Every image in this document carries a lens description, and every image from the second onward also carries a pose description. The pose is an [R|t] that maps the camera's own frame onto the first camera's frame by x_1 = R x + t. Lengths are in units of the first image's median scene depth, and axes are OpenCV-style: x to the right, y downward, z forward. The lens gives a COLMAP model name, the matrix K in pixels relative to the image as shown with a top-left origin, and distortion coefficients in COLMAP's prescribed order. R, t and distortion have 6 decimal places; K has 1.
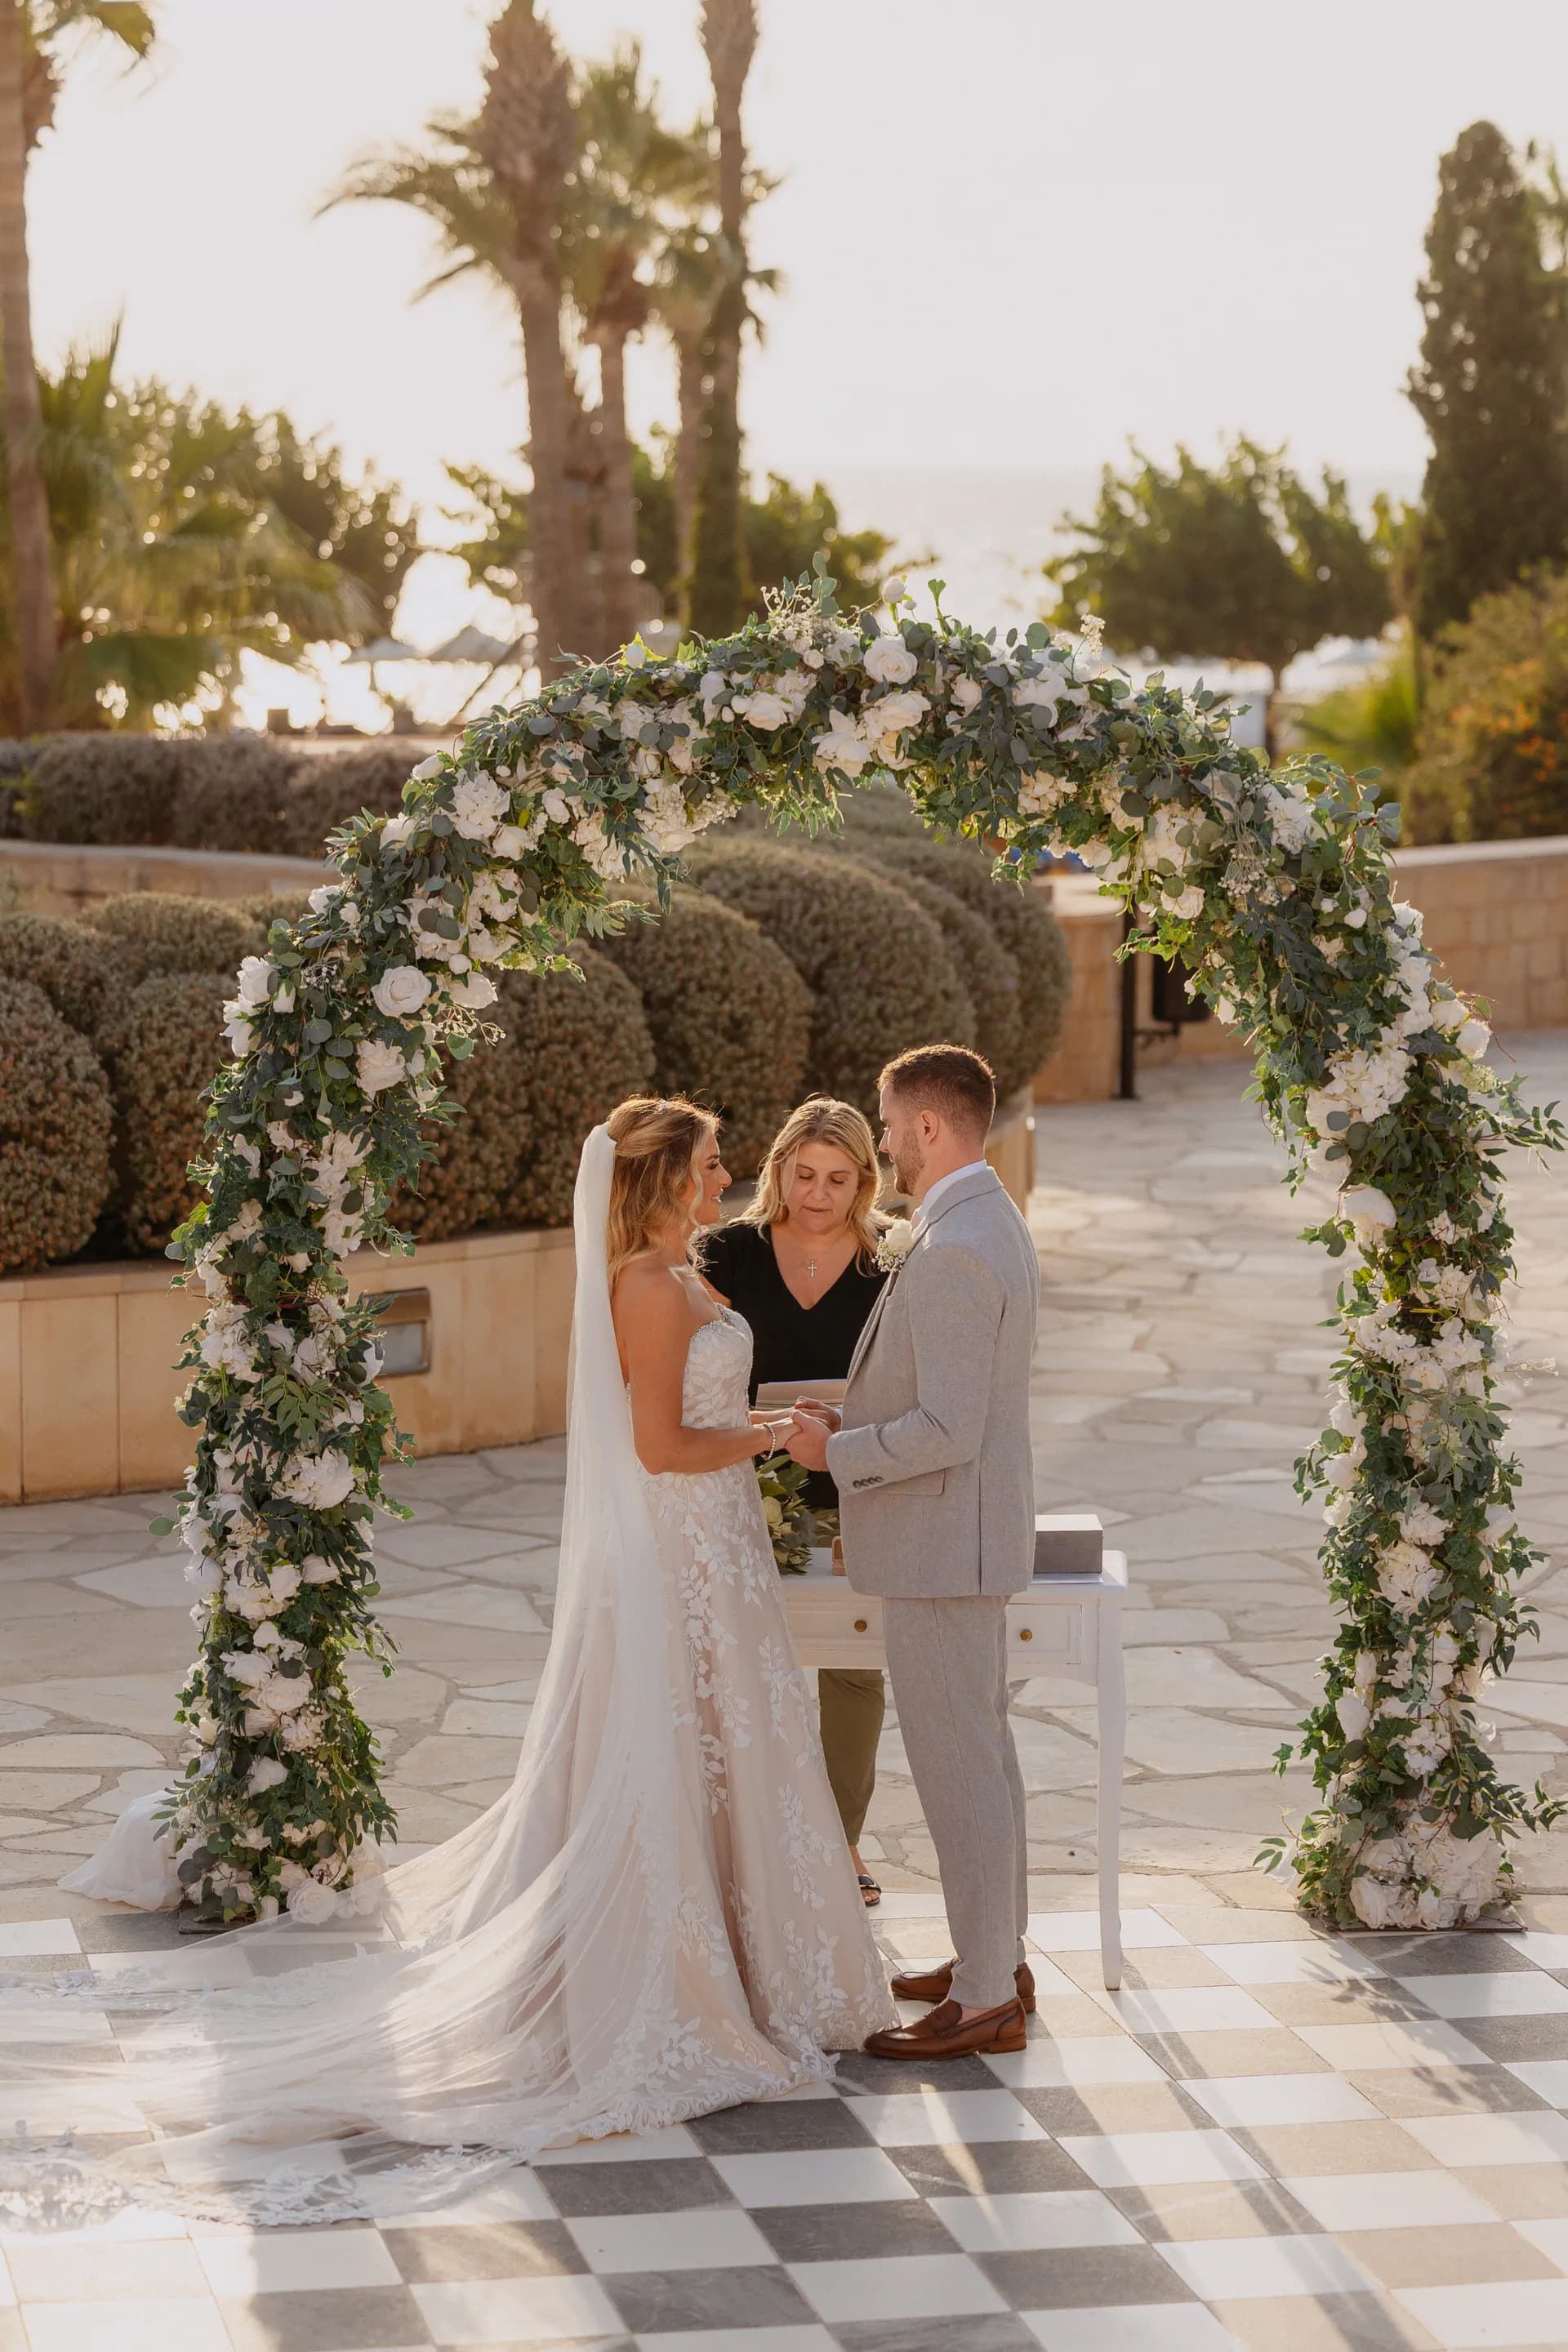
lens RADIAL K [[5628.0, 0, 784.0], [0, 5628.0, 1176.0], [0, 0, 1]] dist [-0.264542, 6.386791]
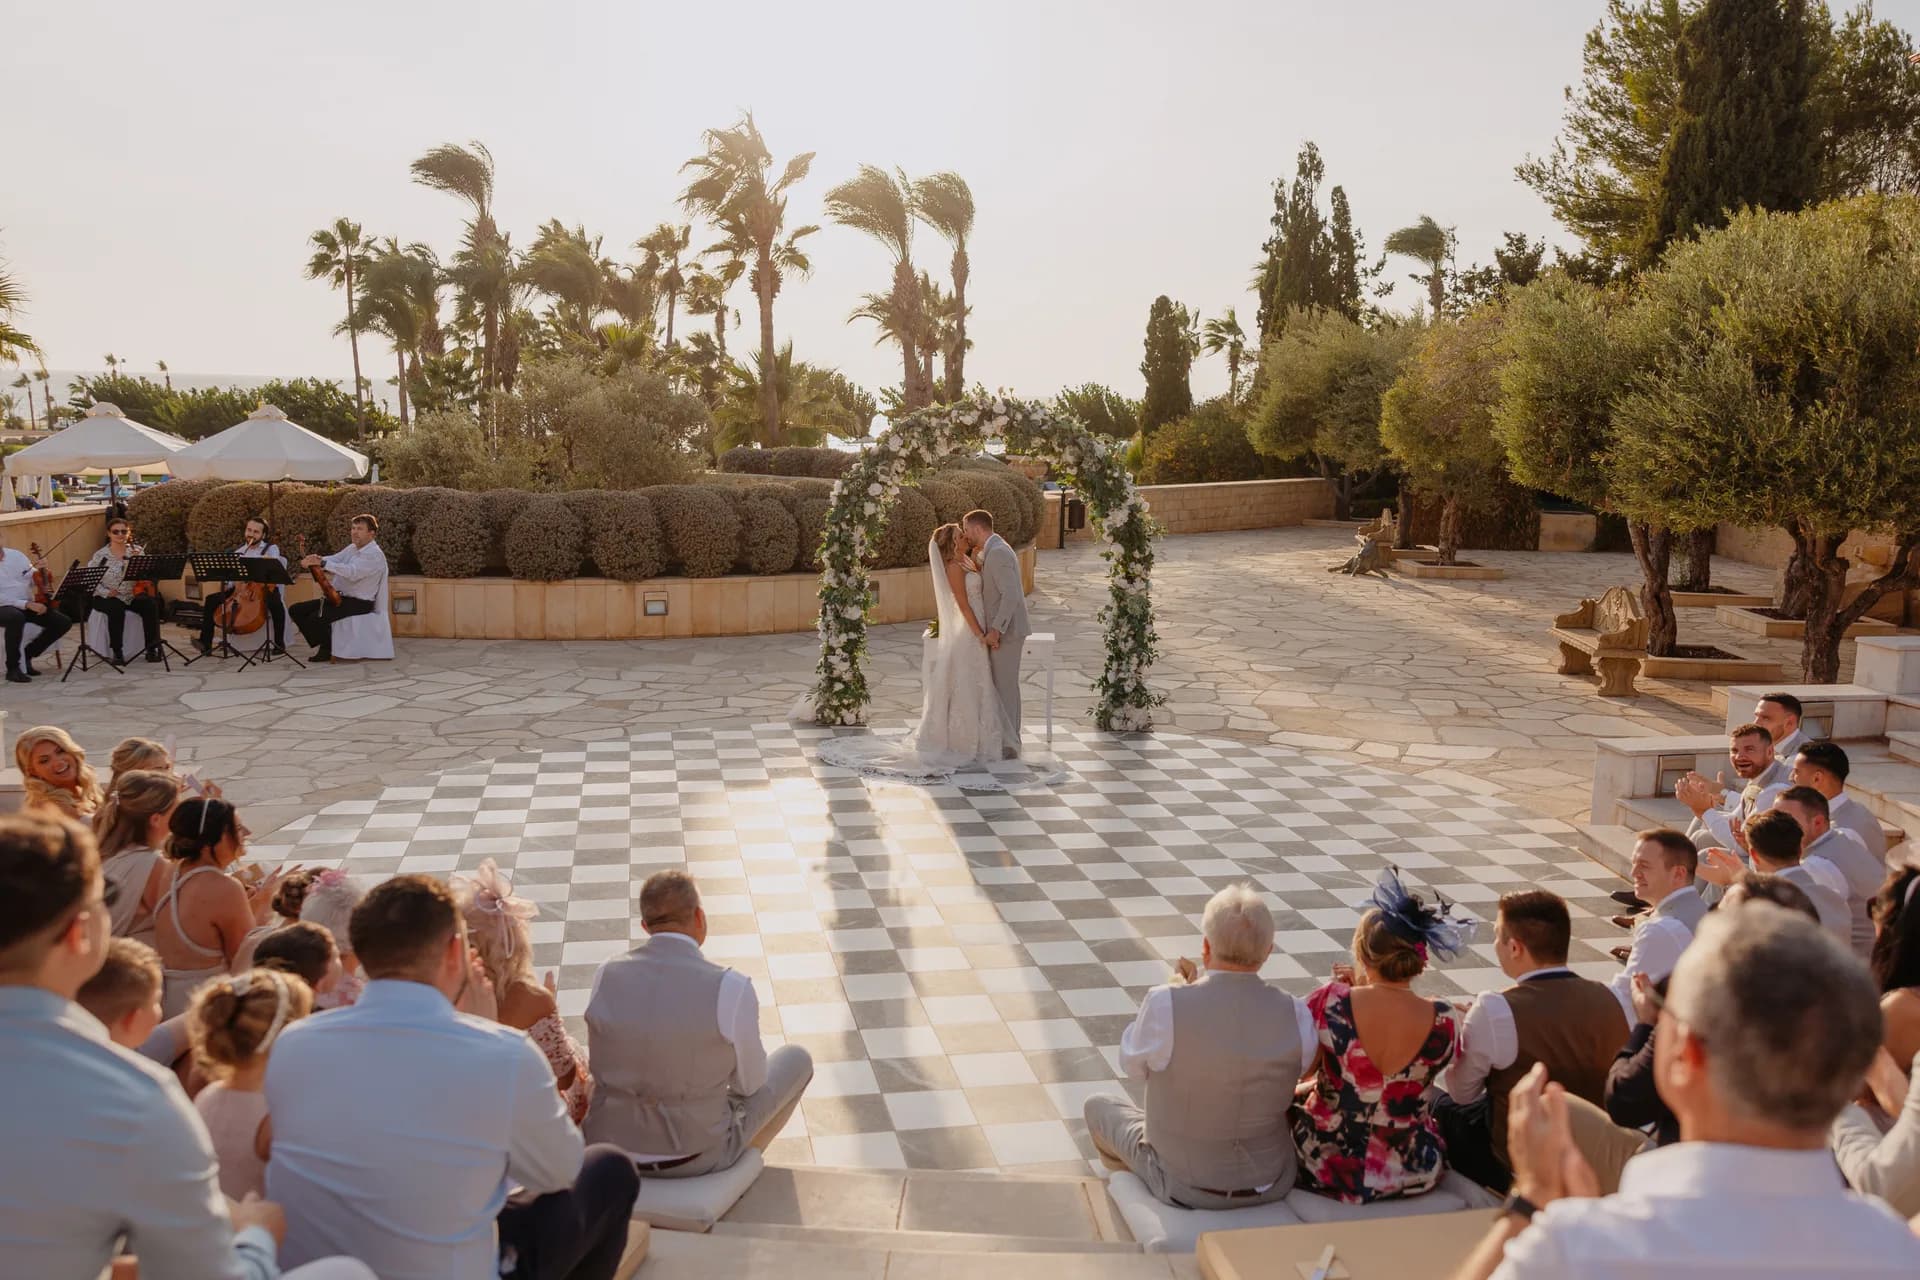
lens RADIAL K [[1517.9, 0, 960.0], [0, 1517.9, 640.0], [0, 0, 1]] dist [0.012497, 0.004805]
pose [[0.999854, 0.015740, -0.006647, 0.000821], [-0.015496, 0.999254, 0.035371, 0.033823], [0.007199, -0.035263, 0.999352, -0.075195]]
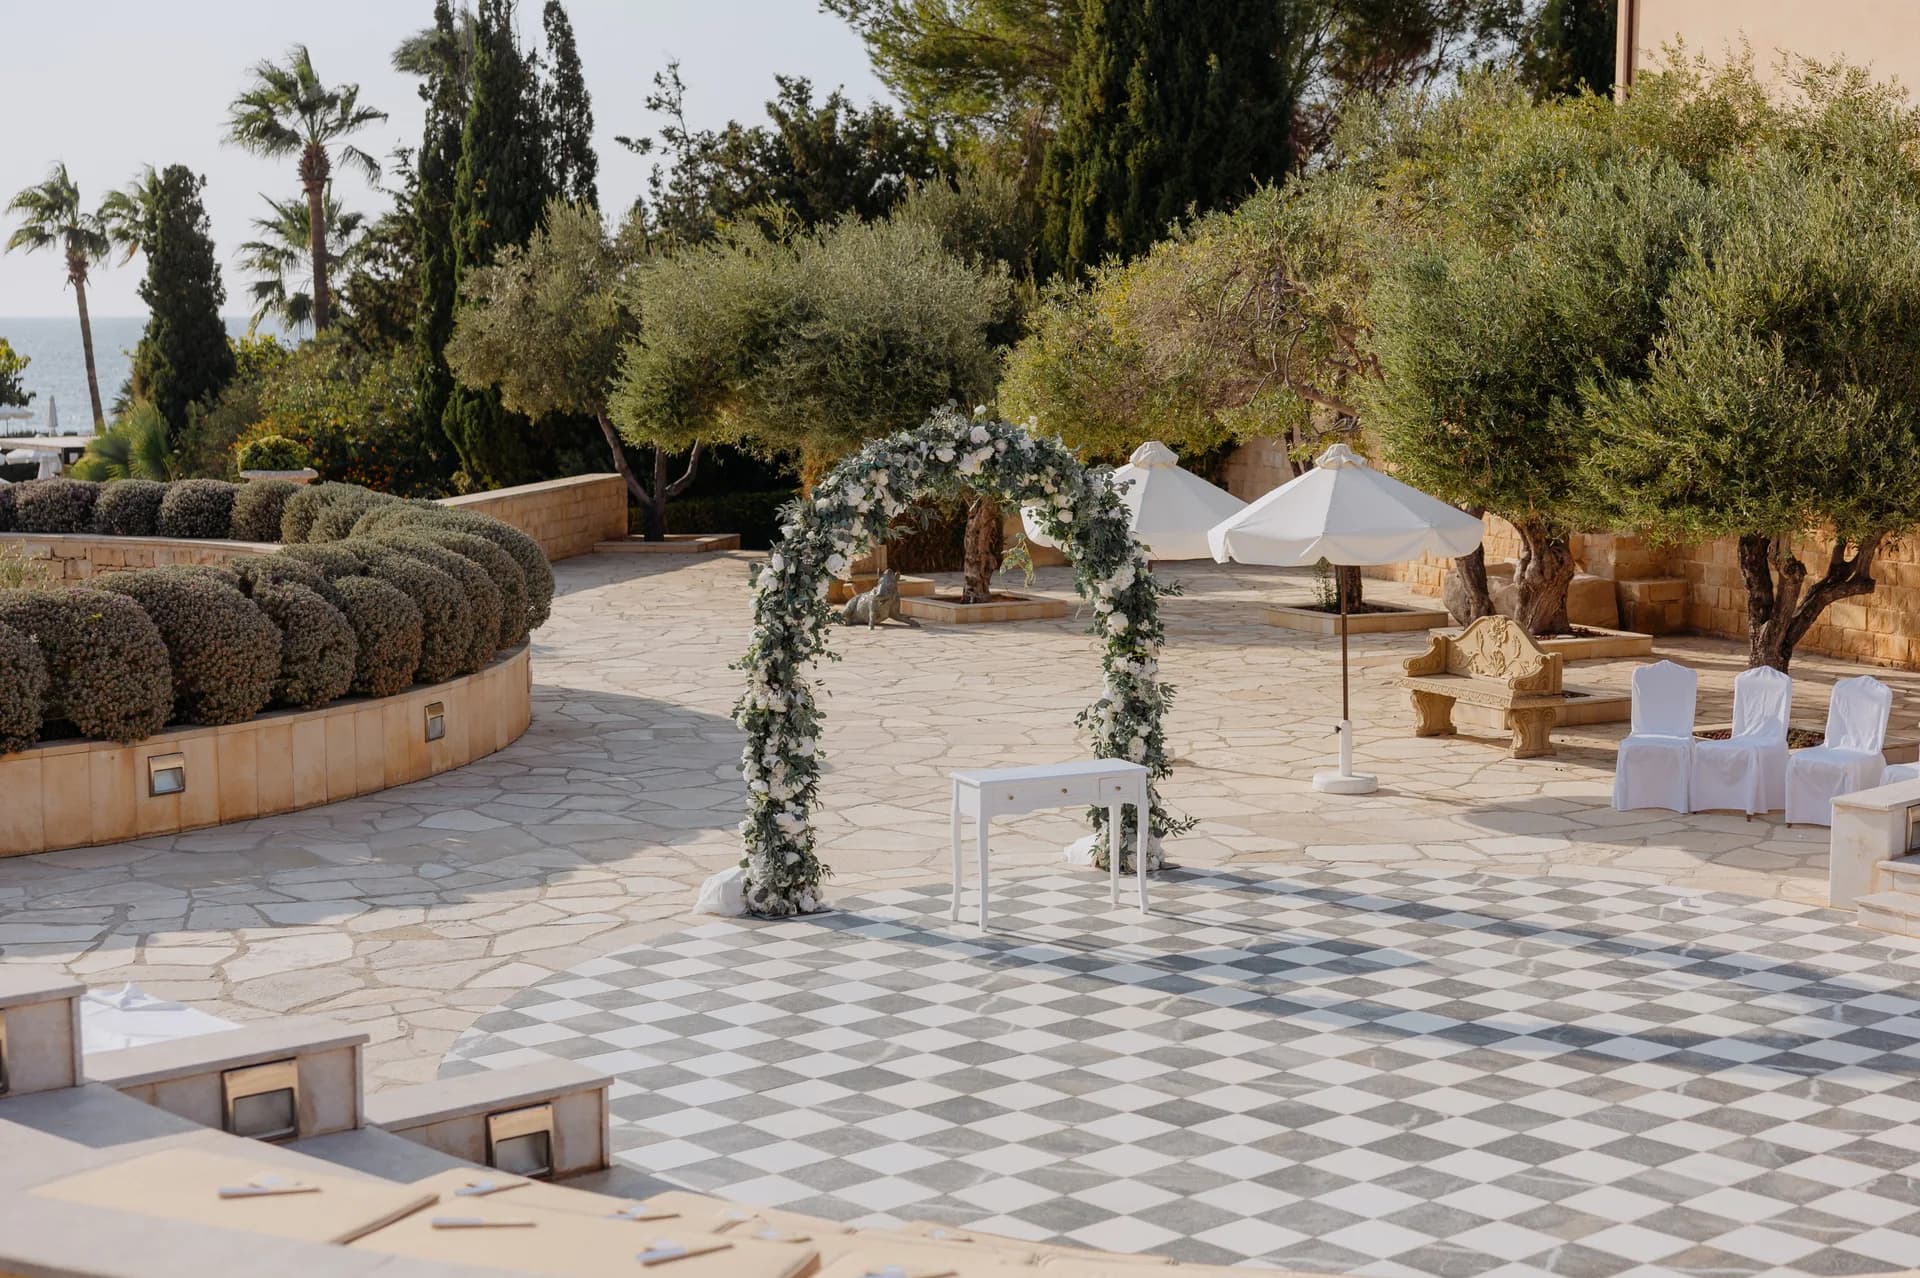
lens RADIAL K [[2692.1, 0, 960.0], [0, 2692.1, 639.0], [0, 0, 1]] dist [0.038550, 0.034713]
pose [[0.879412, -0.068565, 0.471098, -0.615281], [0.071540, 0.997370, 0.011614, -0.006771], [-0.470656, 0.023489, 0.882004, -0.172850]]
